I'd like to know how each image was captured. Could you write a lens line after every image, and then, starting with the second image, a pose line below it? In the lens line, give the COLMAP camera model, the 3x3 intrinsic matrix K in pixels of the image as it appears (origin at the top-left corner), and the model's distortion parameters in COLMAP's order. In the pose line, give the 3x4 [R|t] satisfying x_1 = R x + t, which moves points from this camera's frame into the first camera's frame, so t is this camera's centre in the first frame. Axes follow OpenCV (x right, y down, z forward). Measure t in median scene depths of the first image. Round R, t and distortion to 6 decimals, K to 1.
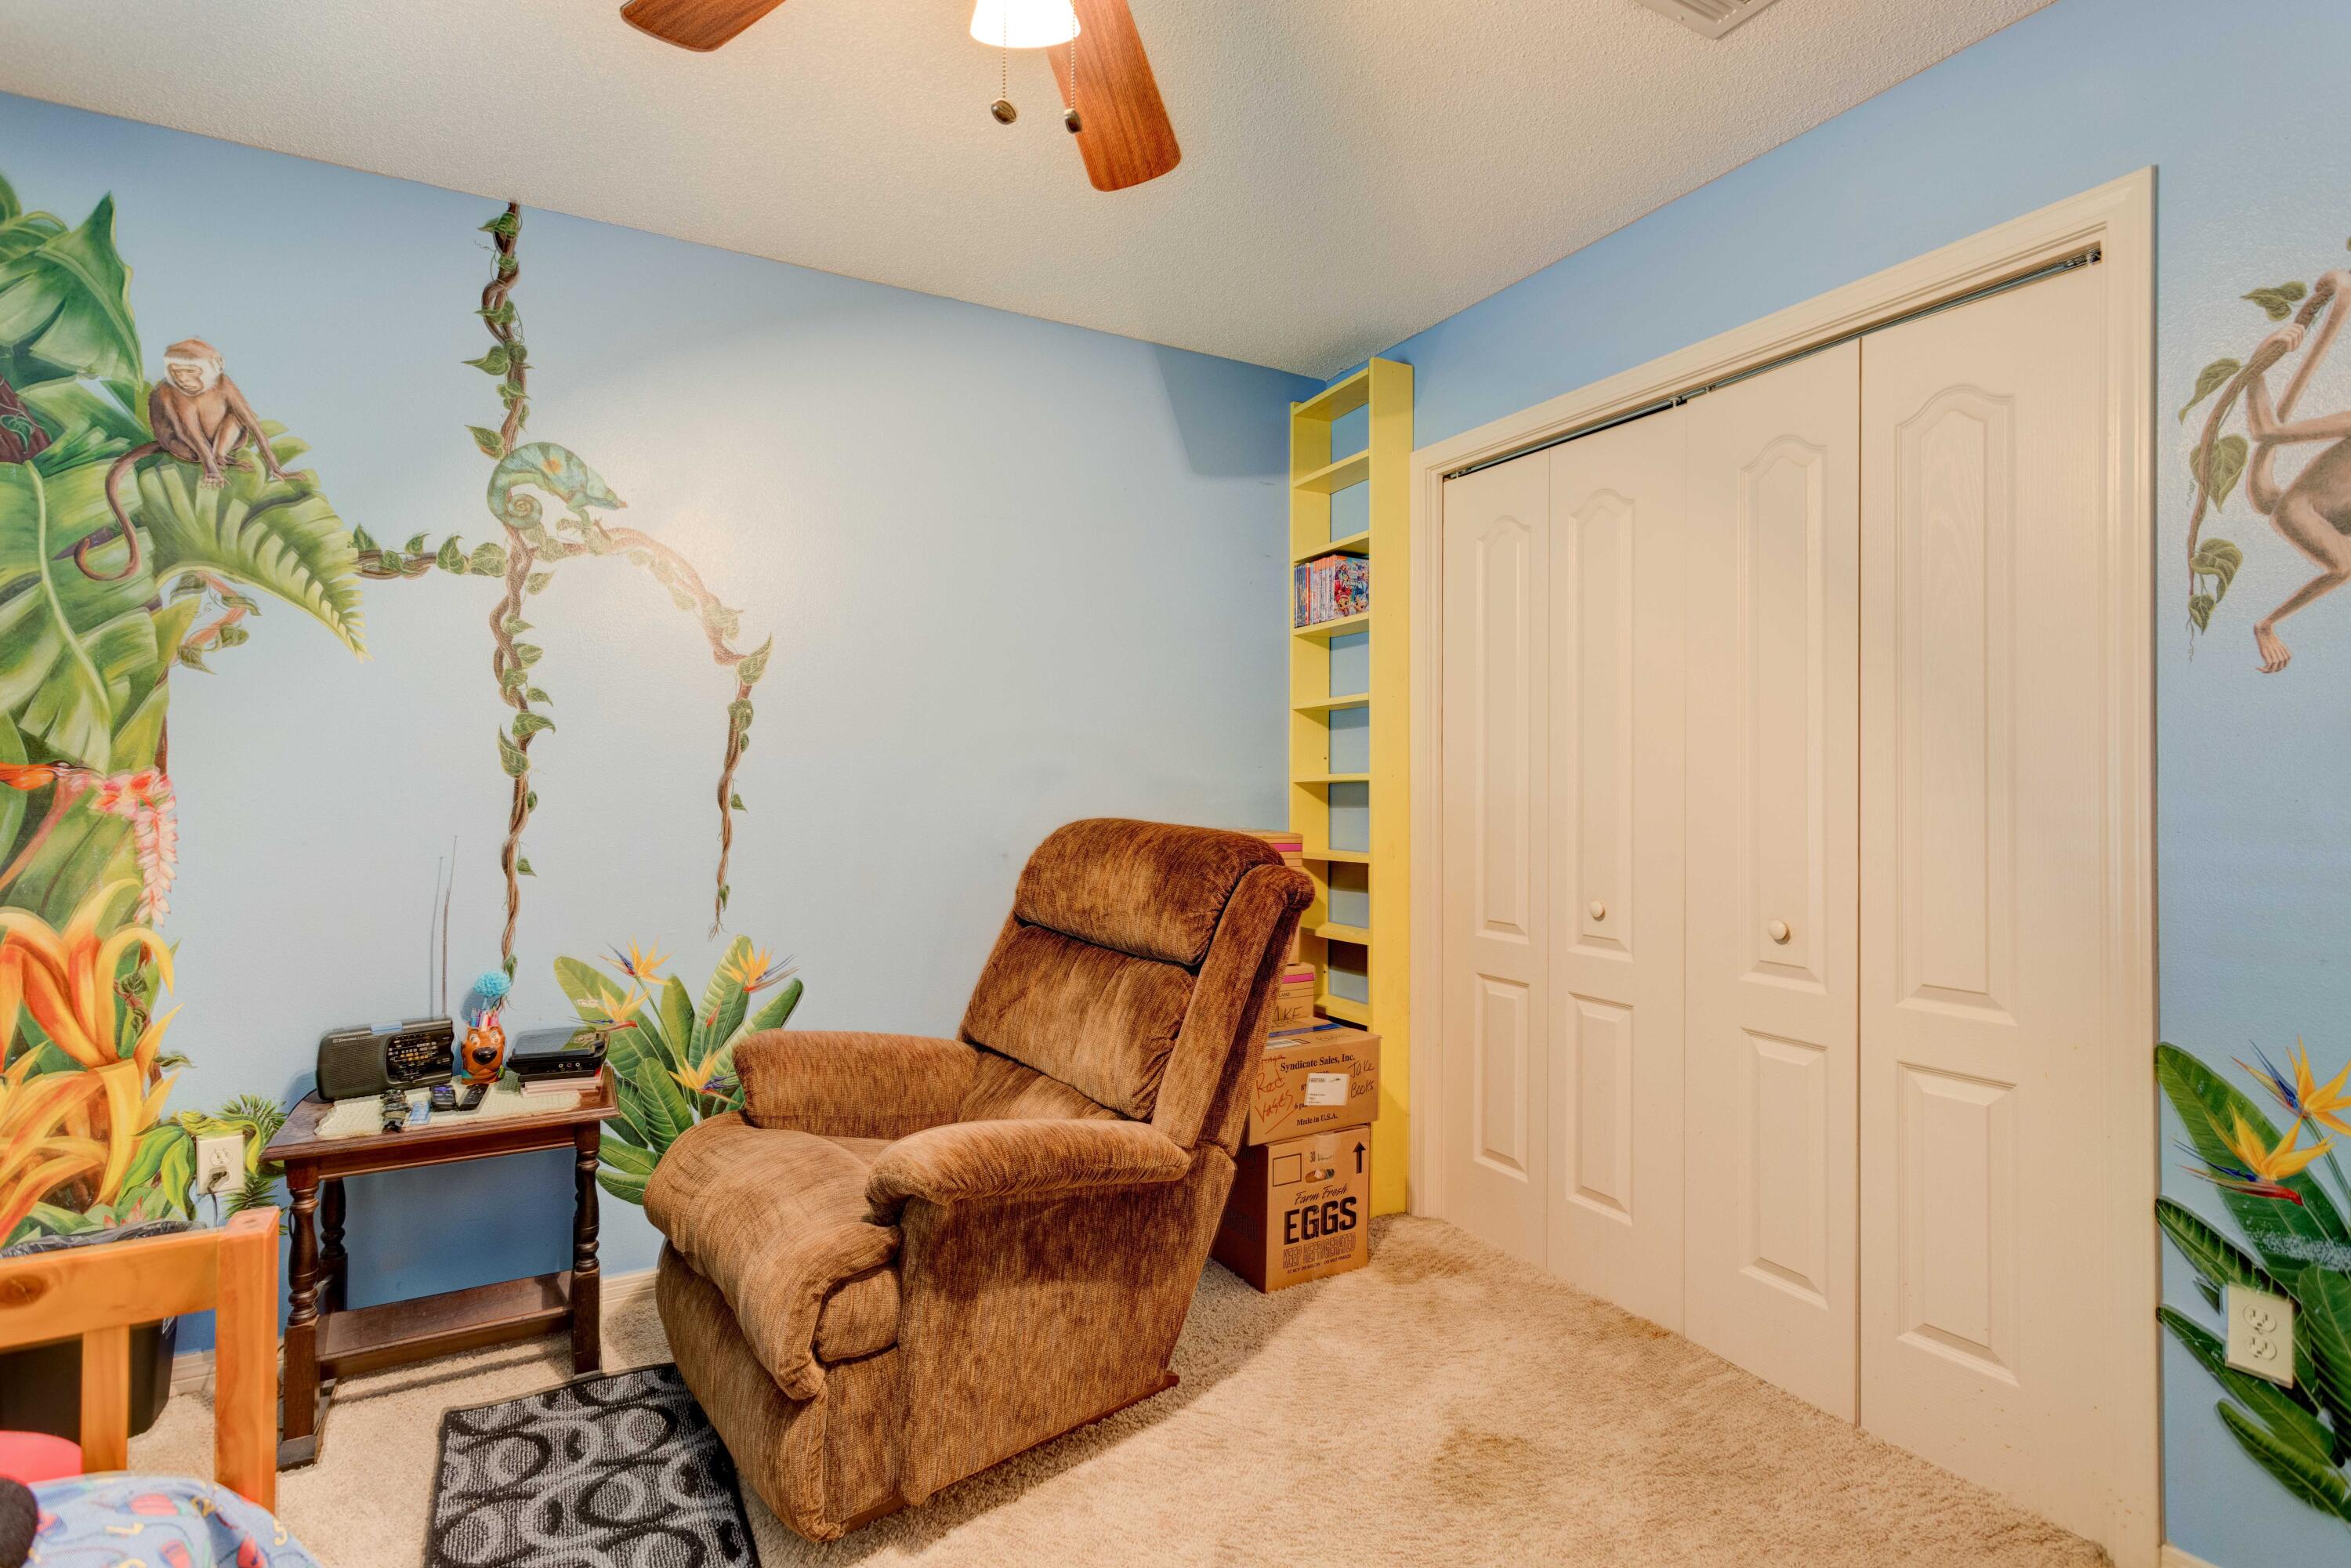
lens RADIAL K [[1100.4, 0, 1171.8], [0, 1100.4, 780.8], [0, 0, 1]] dist [-0.000651, 0.000780]
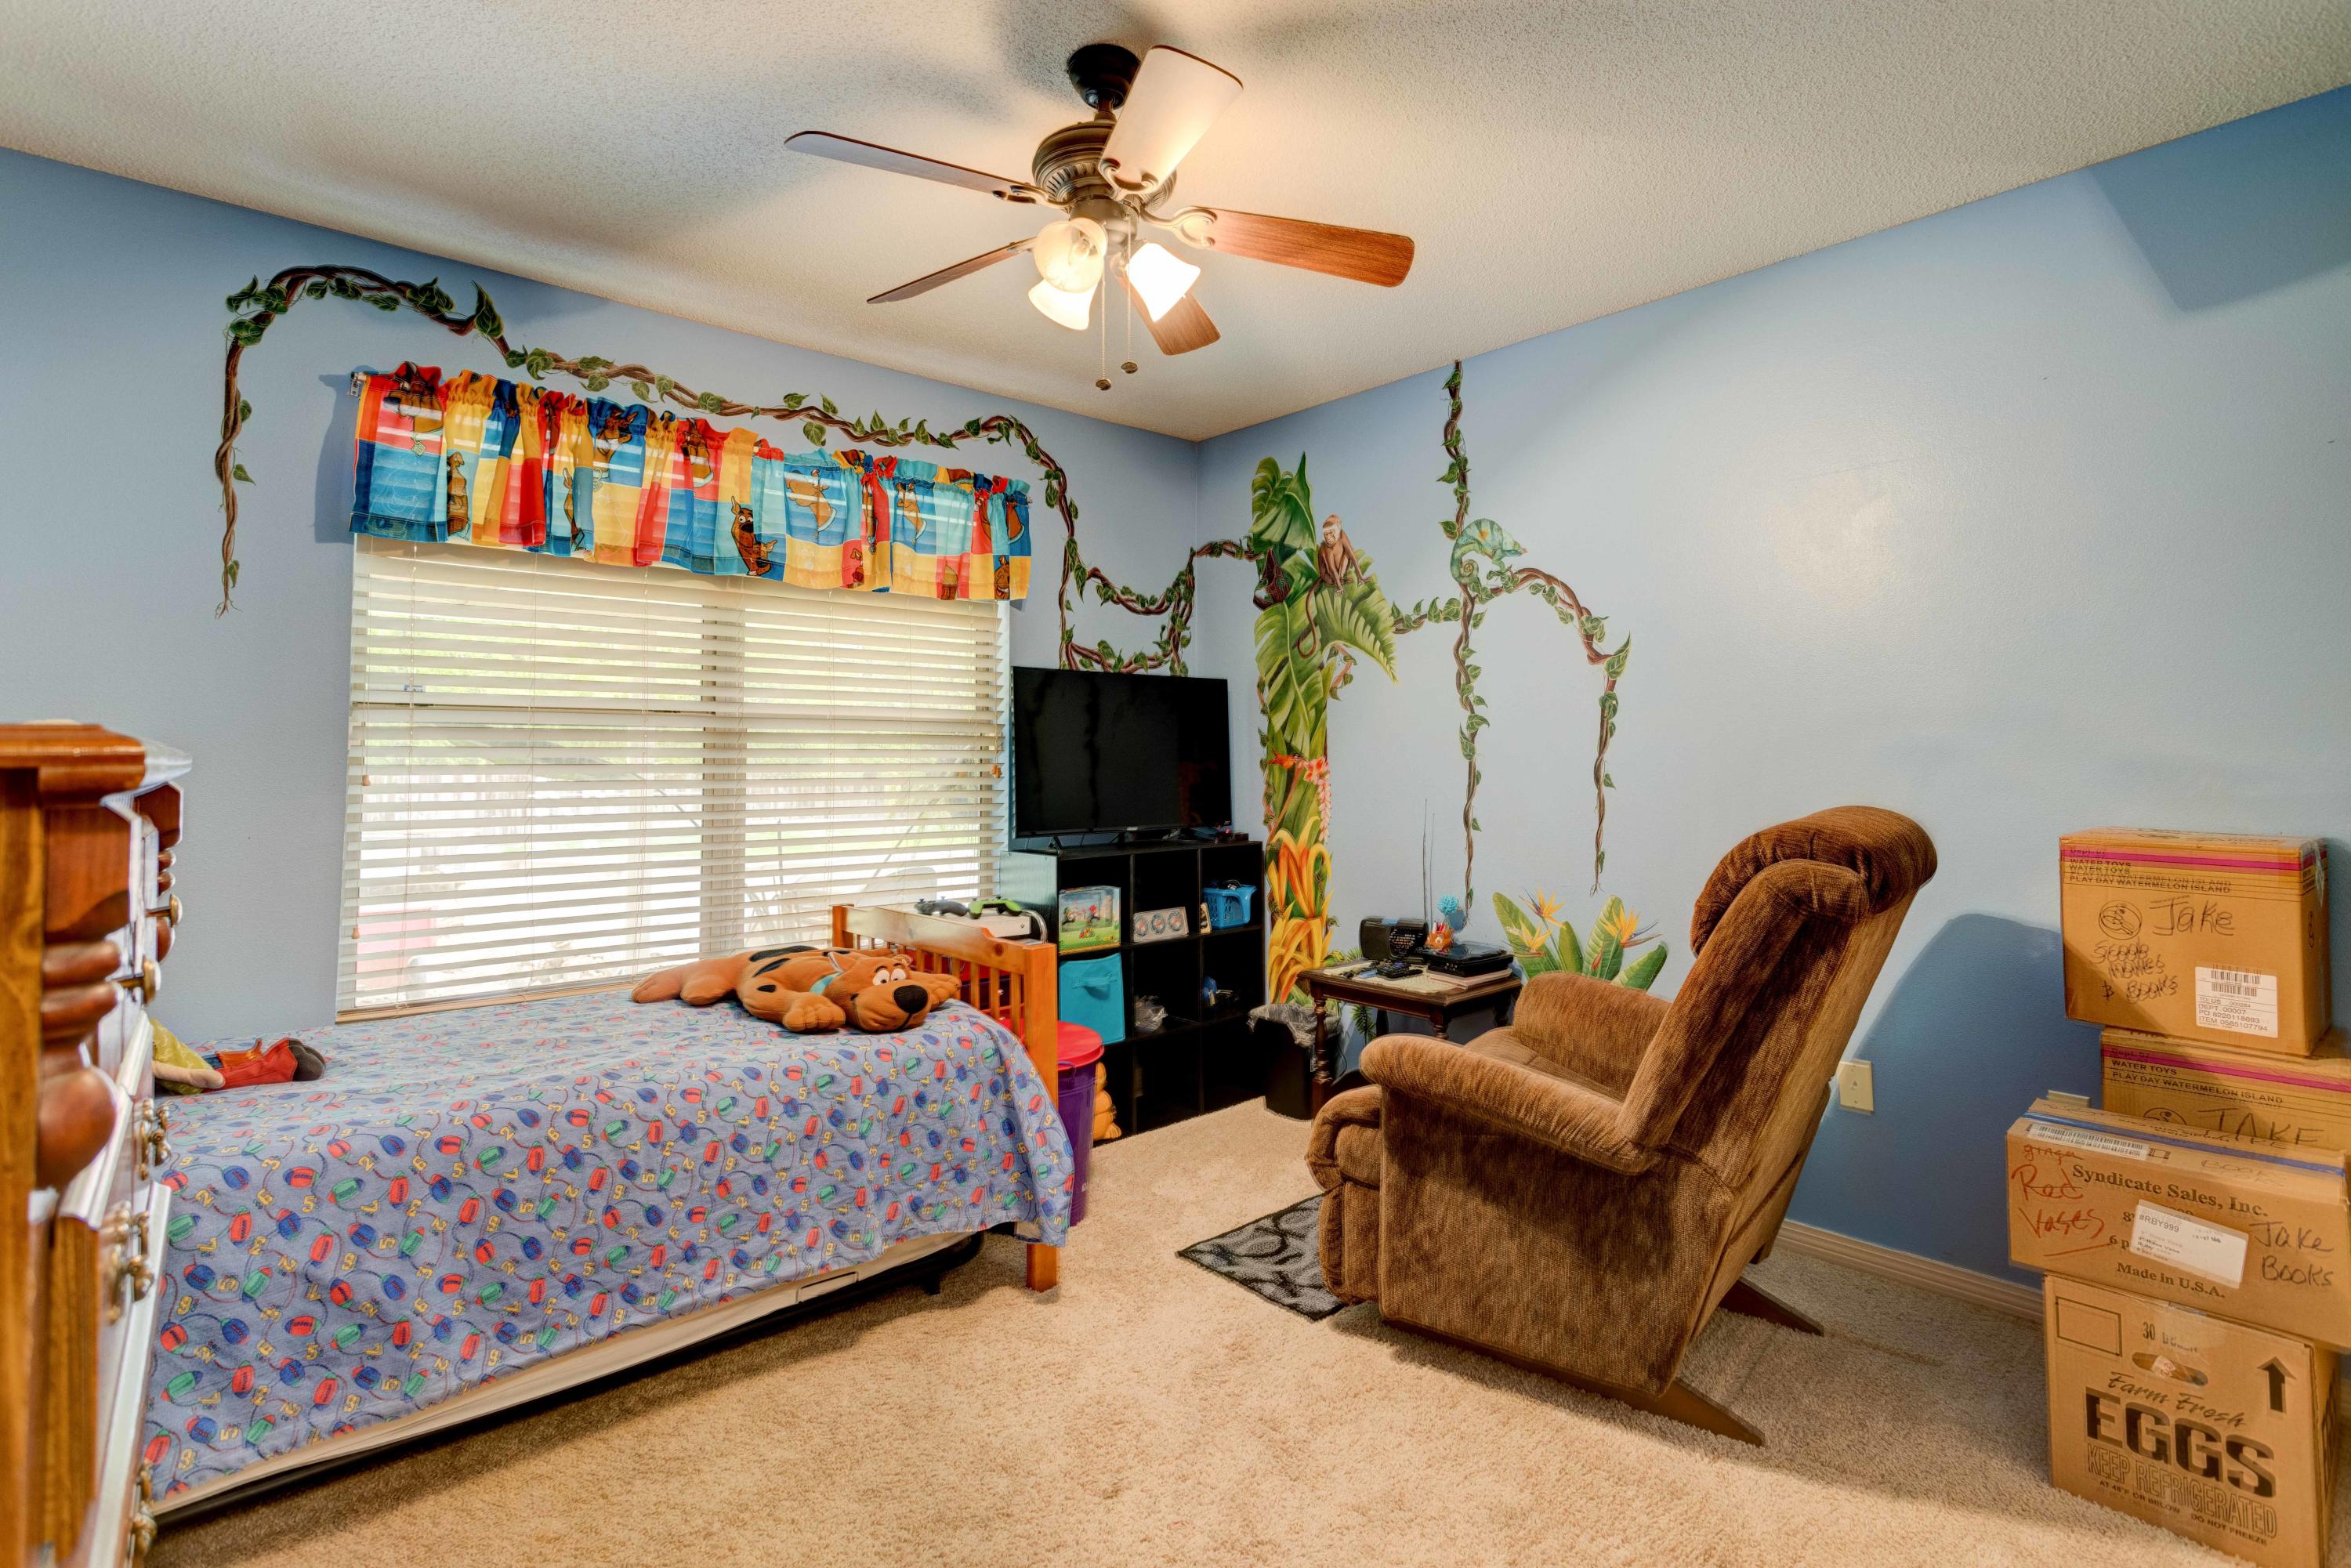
lens RADIAL K [[1124.2, 0, 1181.6], [0, 1124.2, 716.0], [0, 0, 1]] dist [-0.026323, 0.000983]
pose [[0.217697, -0.044563, -0.974998, 0.751775], [0.000942, 0.998966, -0.045448, 0.005399], [0.976016, 0.008976, 0.217514, 0.339922]]
